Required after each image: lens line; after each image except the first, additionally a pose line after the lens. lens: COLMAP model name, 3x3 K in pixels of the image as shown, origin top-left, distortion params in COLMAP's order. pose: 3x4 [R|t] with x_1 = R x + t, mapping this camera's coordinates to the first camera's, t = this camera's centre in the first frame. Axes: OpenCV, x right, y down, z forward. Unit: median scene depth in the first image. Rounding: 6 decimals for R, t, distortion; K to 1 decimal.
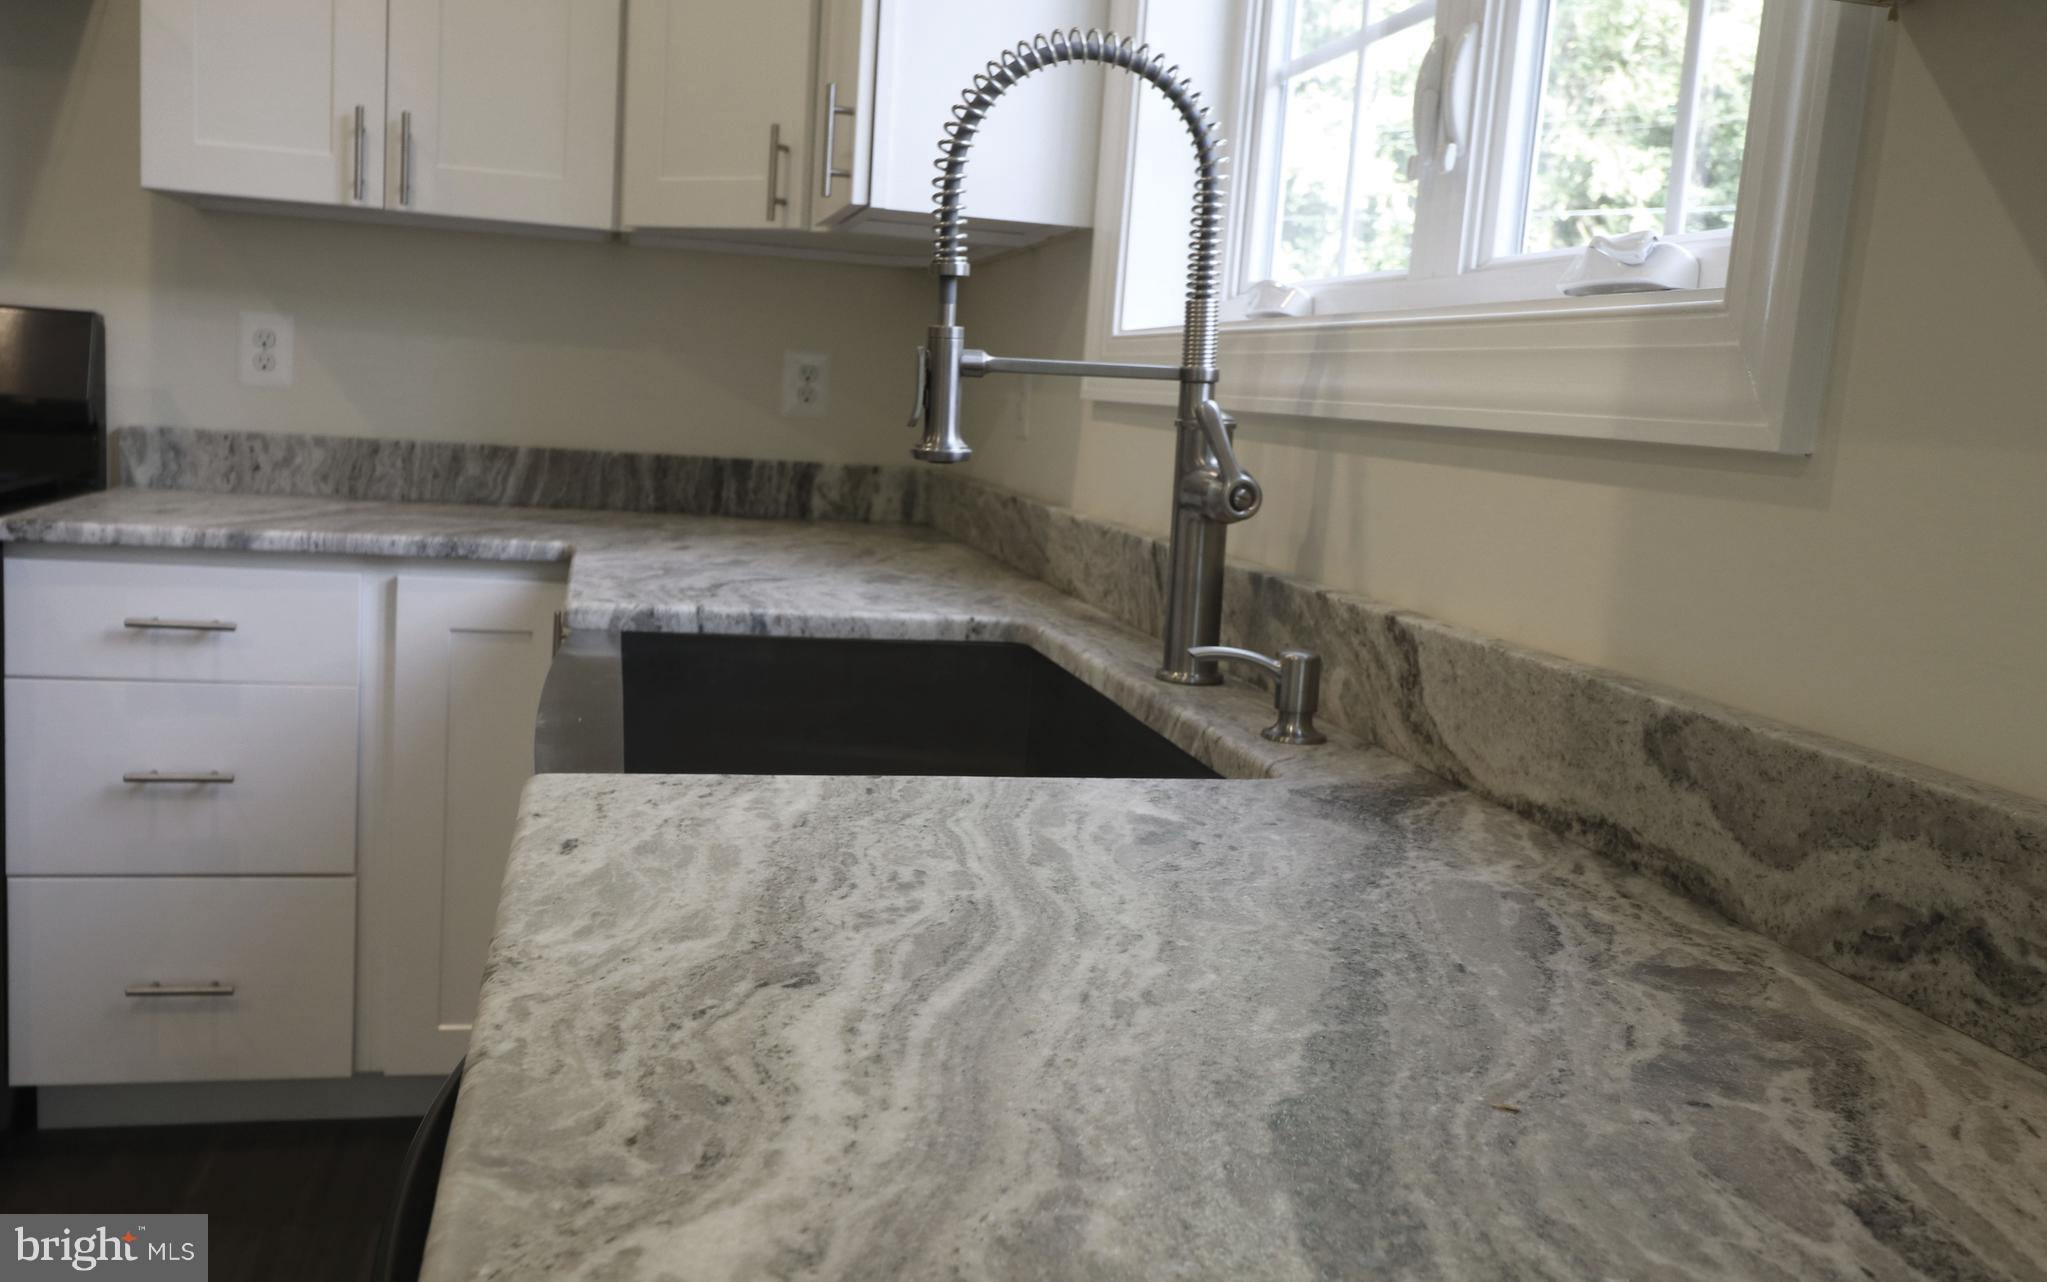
lens RADIAL K [[1730.0, 0, 1020.8], [0, 1730.0, 636.8], [0, 0, 1]] dist [0.013299, 0.001063]
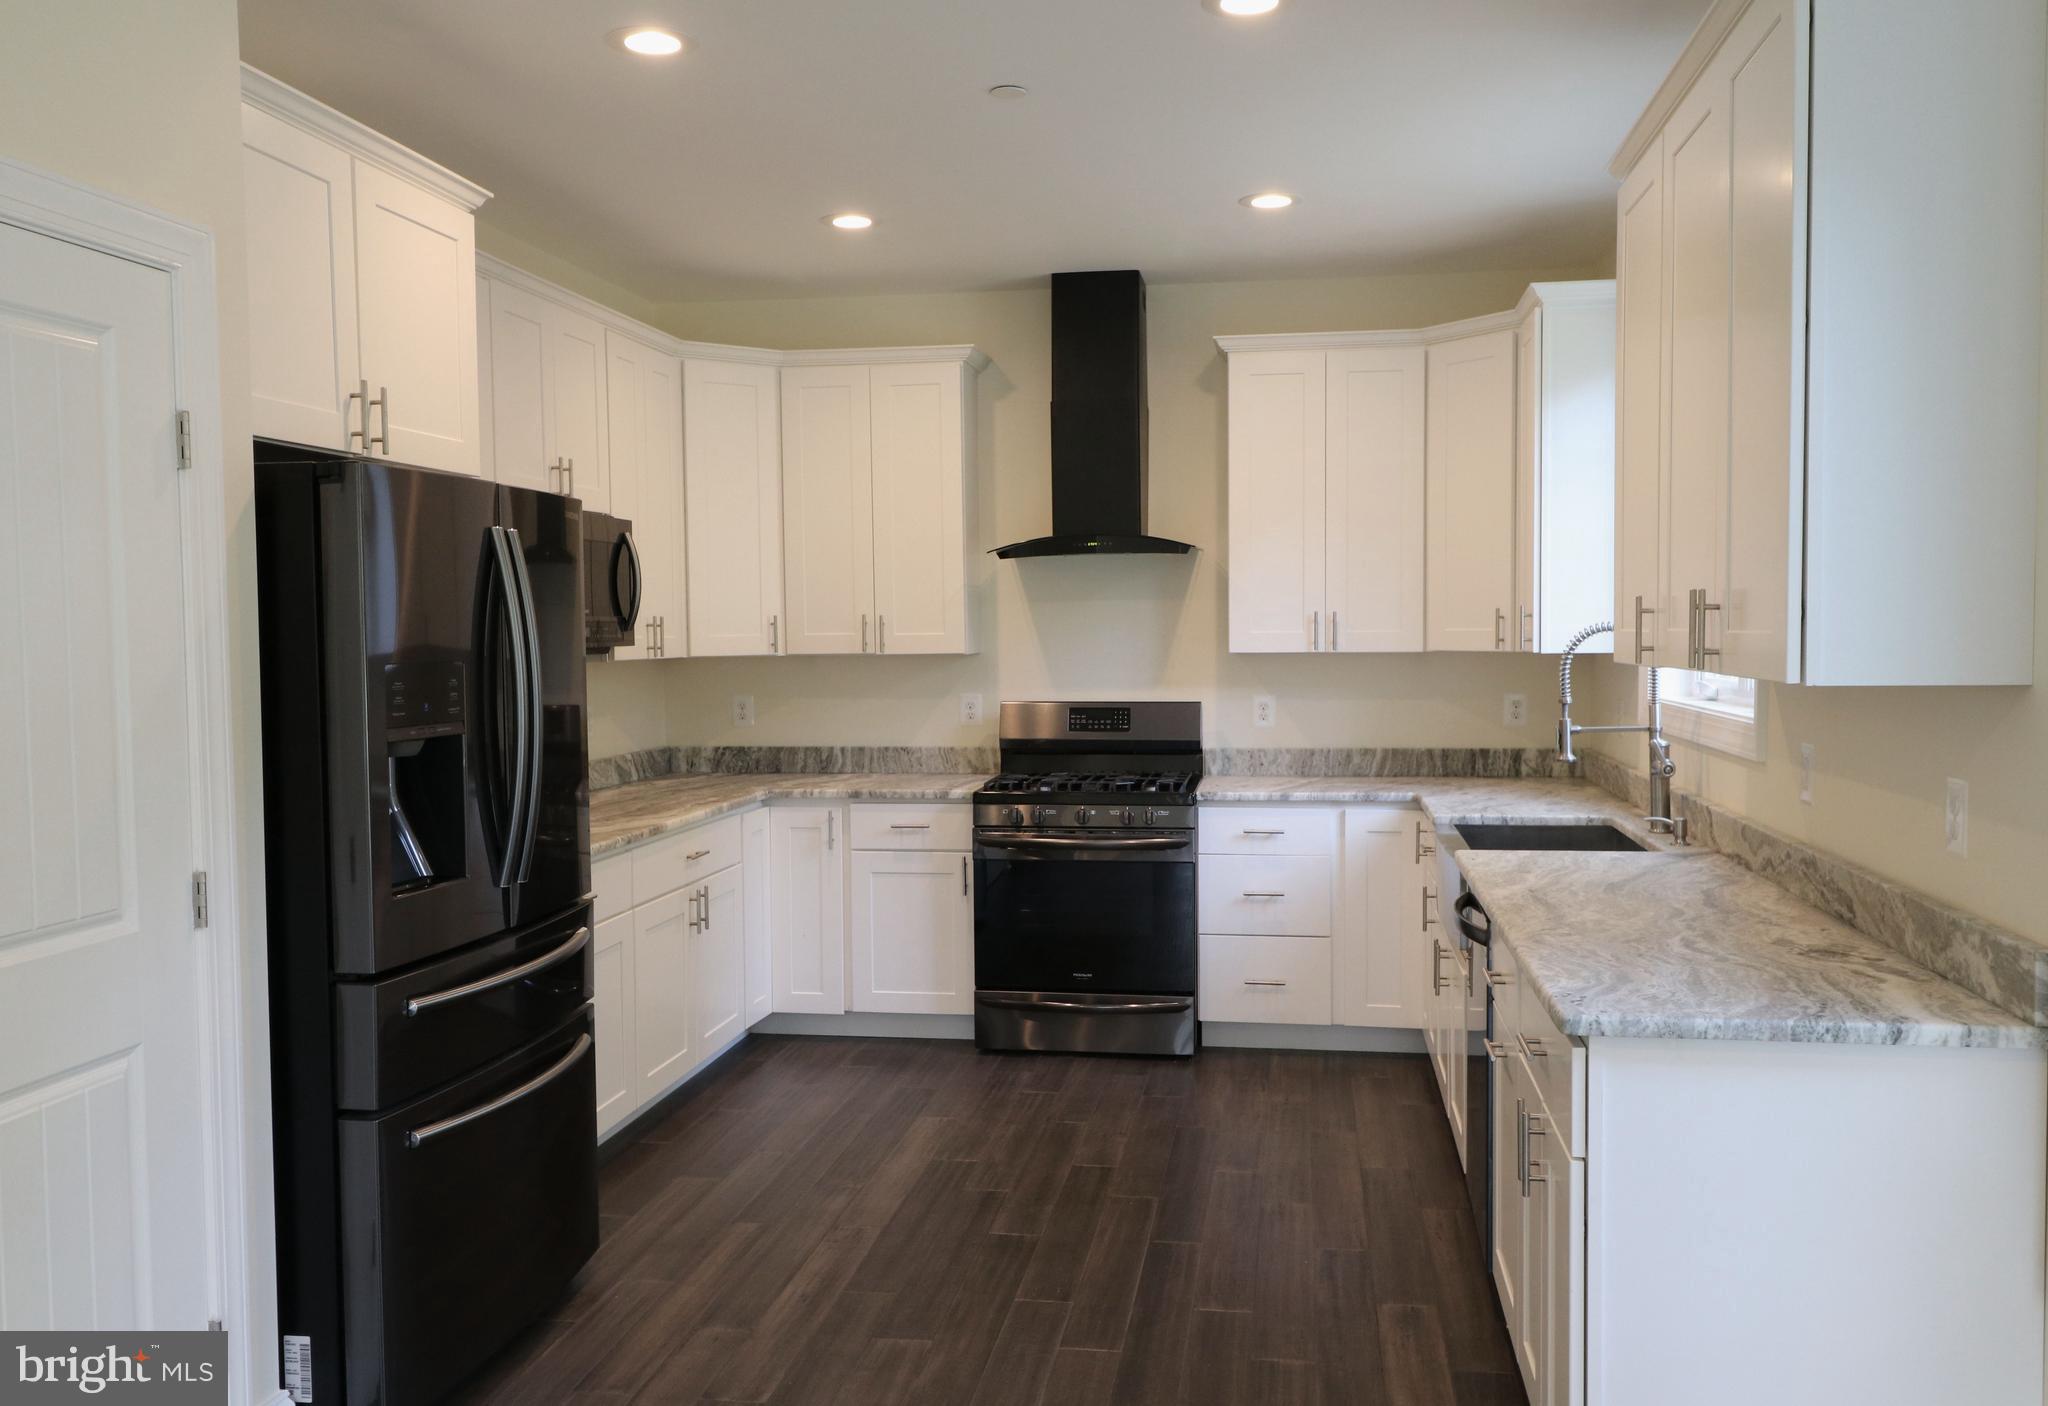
lens RADIAL K [[1672.8, 0, 1038.7], [0, 1672.8, 696.6], [0, 0, 1]] dist [0.007027, -0.002157]
pose [[0.920943, -0.059035, -0.385199, 0.149748], [0.016349, 0.993442, -0.113165, 0.064273], [0.389354, 0.097921, 0.915869, -1.291054]]
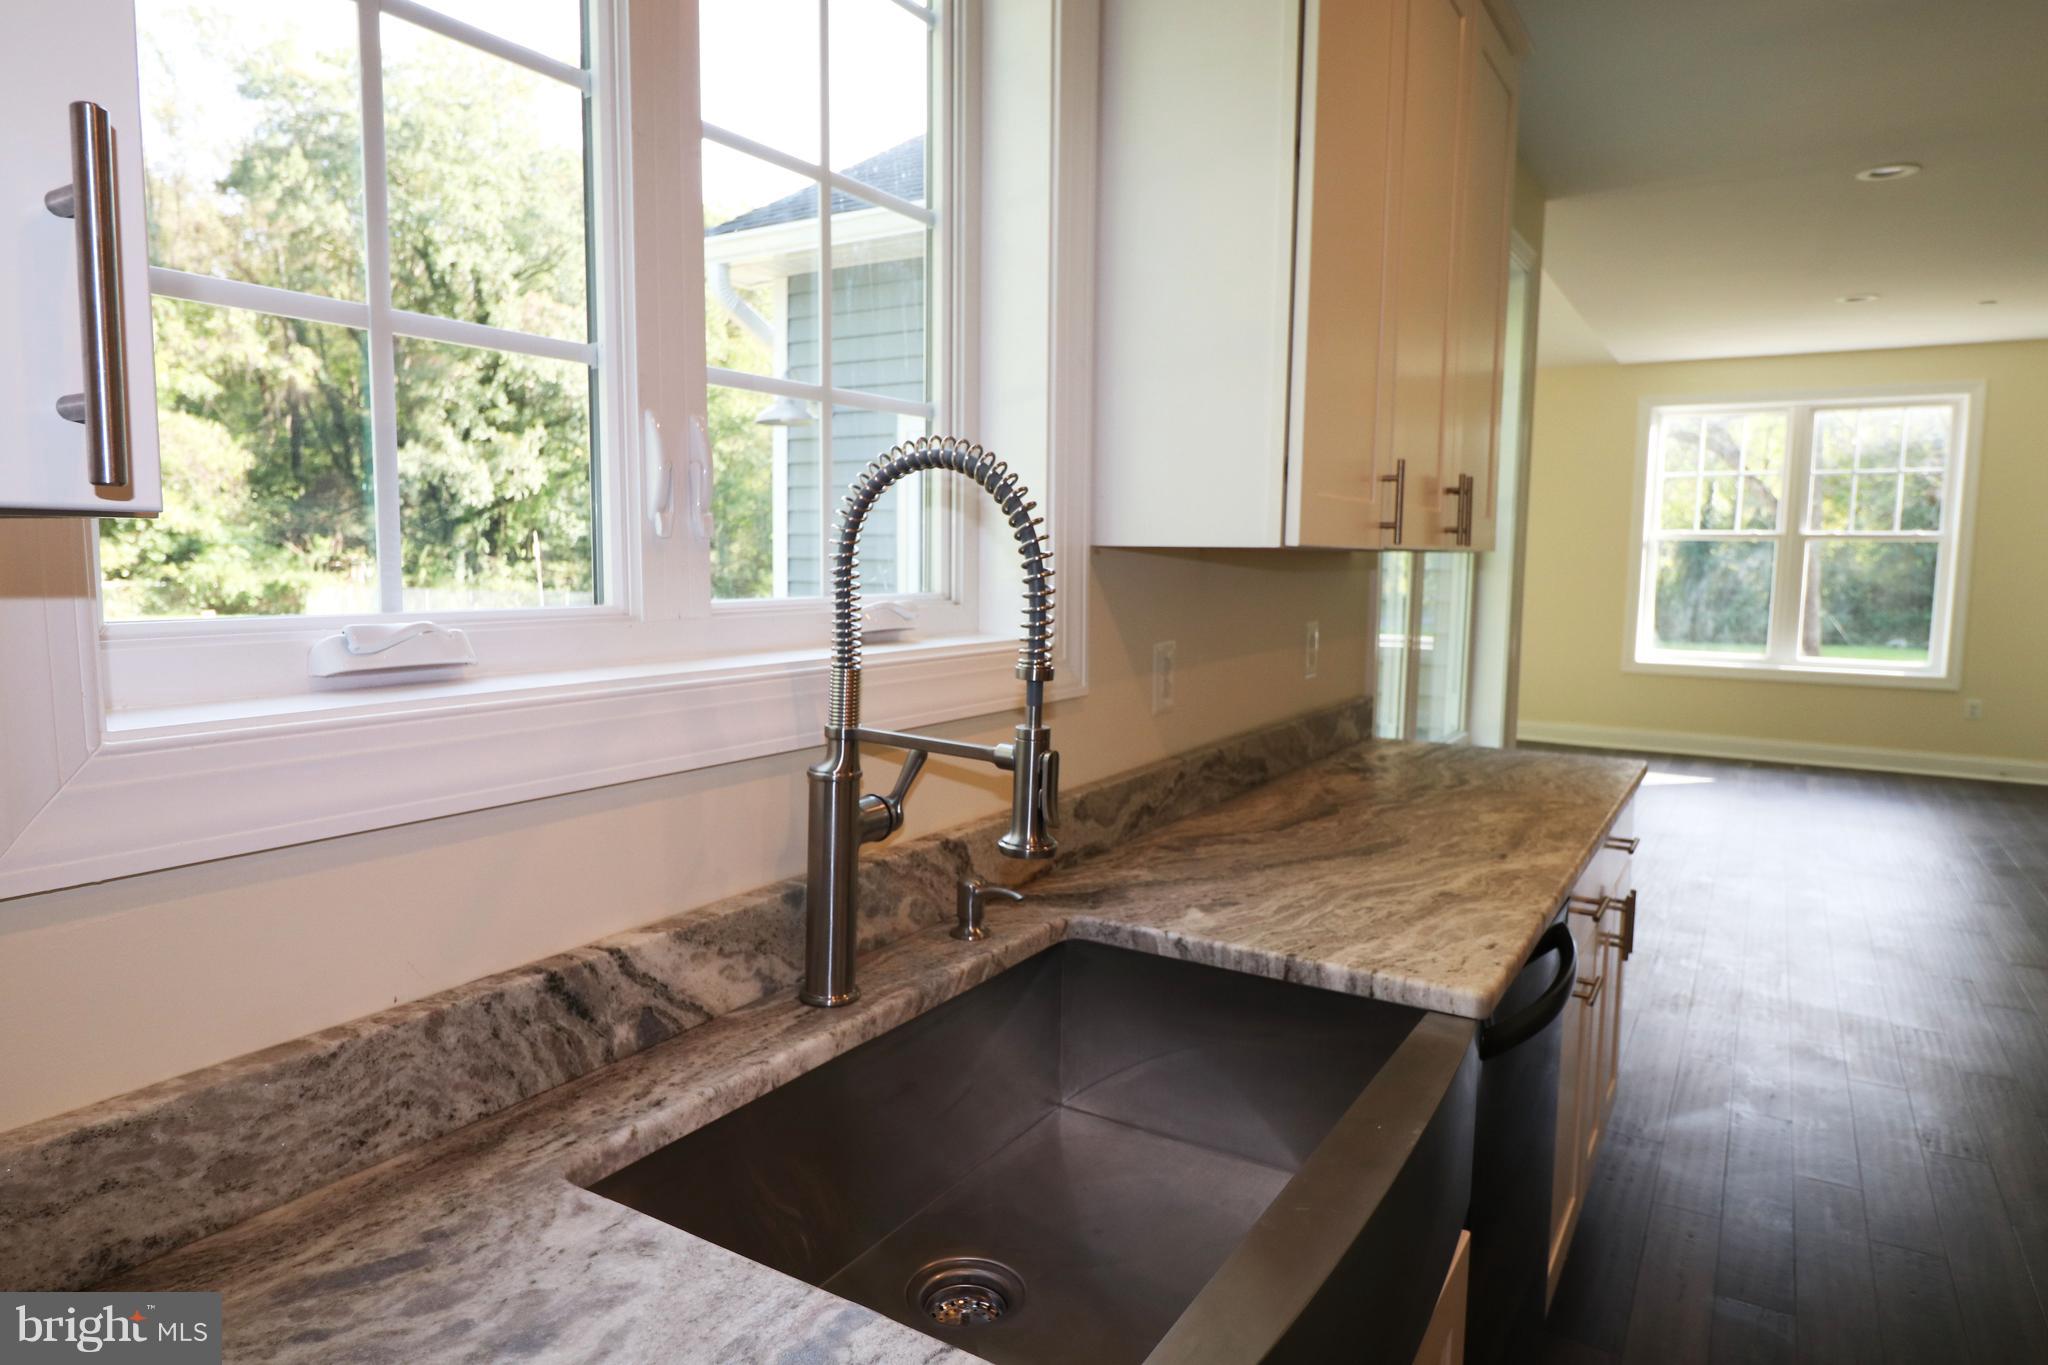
lens RADIAL K [[1239.9, 0, 1017.6], [0, 1239.9, 681.7], [0, 0, 1]] dist [-0.003158, -0.001114]
pose [[-0.706738, -0.148954, 0.691617, -0.323137], [0.038129, 0.968144, 0.247473, -0.231177], [-0.706447, 0.201269, -0.678545, 0.893930]]
